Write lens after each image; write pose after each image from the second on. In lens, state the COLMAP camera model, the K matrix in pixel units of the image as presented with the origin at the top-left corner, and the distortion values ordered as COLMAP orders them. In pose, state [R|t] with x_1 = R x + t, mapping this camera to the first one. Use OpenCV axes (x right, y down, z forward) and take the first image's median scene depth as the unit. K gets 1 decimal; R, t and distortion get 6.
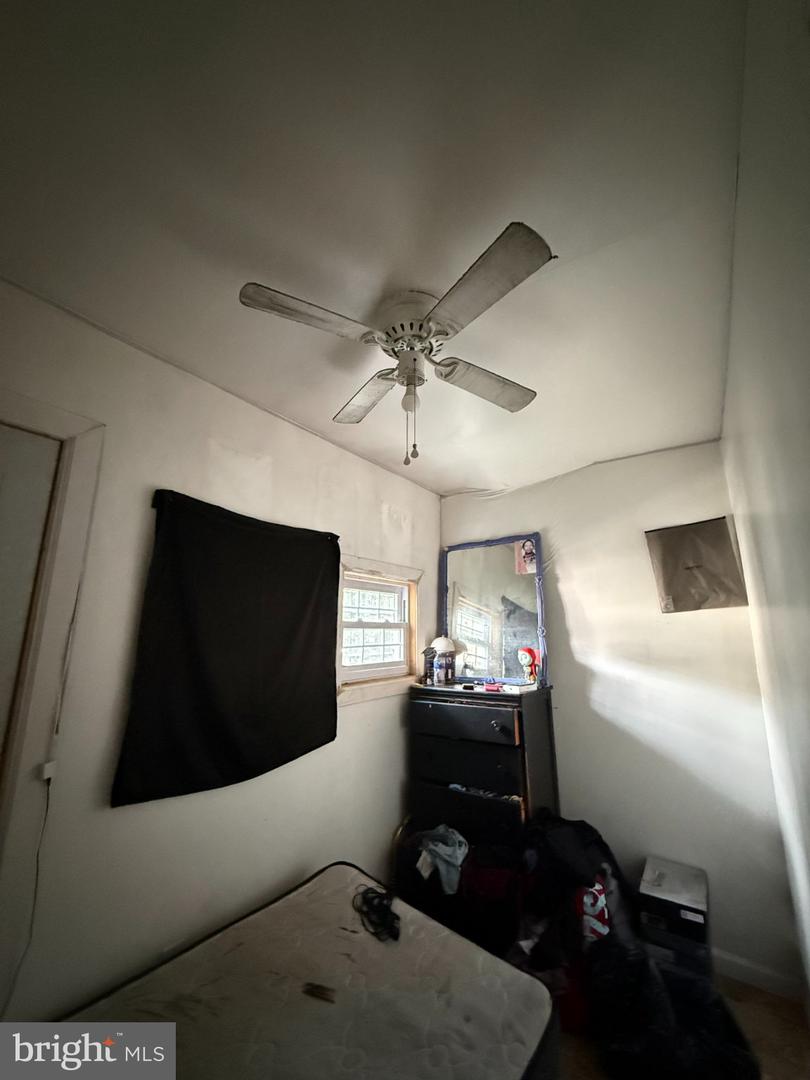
lens RADIAL K [[432.8, 0, 408.0], [0, 432.8, 537.3], [0, 0, 1]] dist [0.001749, 0.000098]
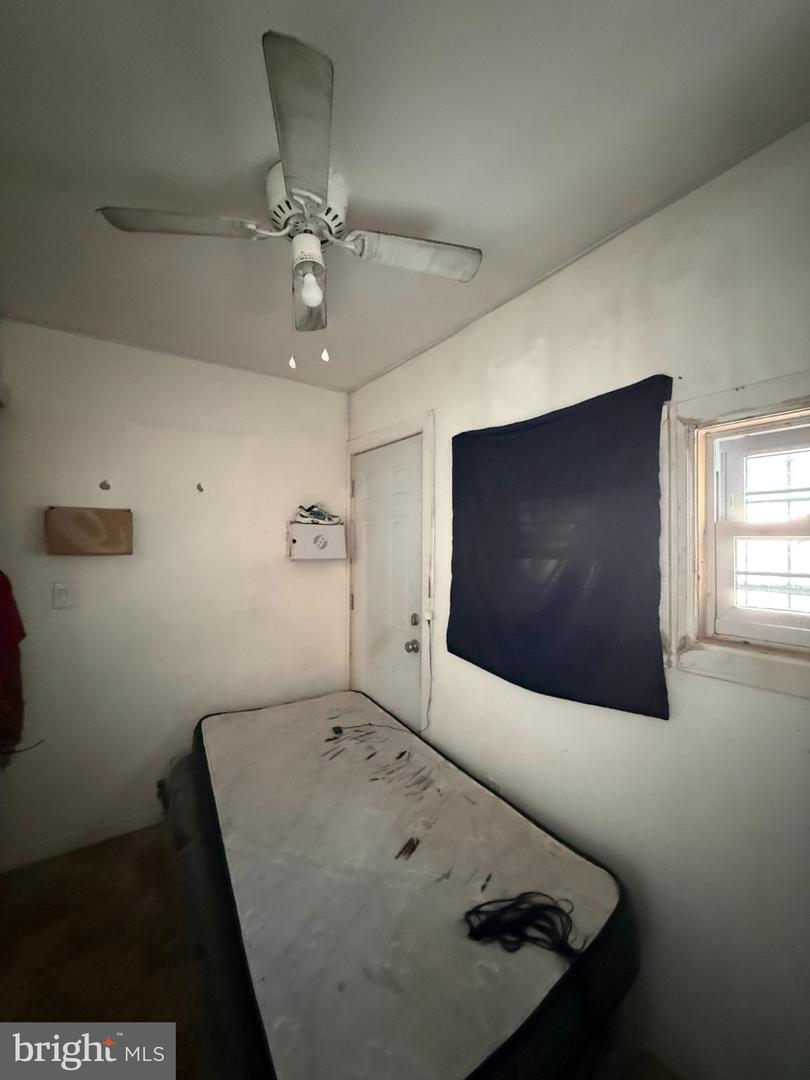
lens RADIAL K [[432.8, 0, 407.6], [0, 432.8, 539.0], [0, 0, 1]] dist [0.001749, 0.000098]
pose [[-0.354546, -0.004416, -0.935028, 0.692502], [0.197604, 0.977049, -0.079543, 0.267580], [0.913920, -0.212967, -0.345536, 1.244035]]
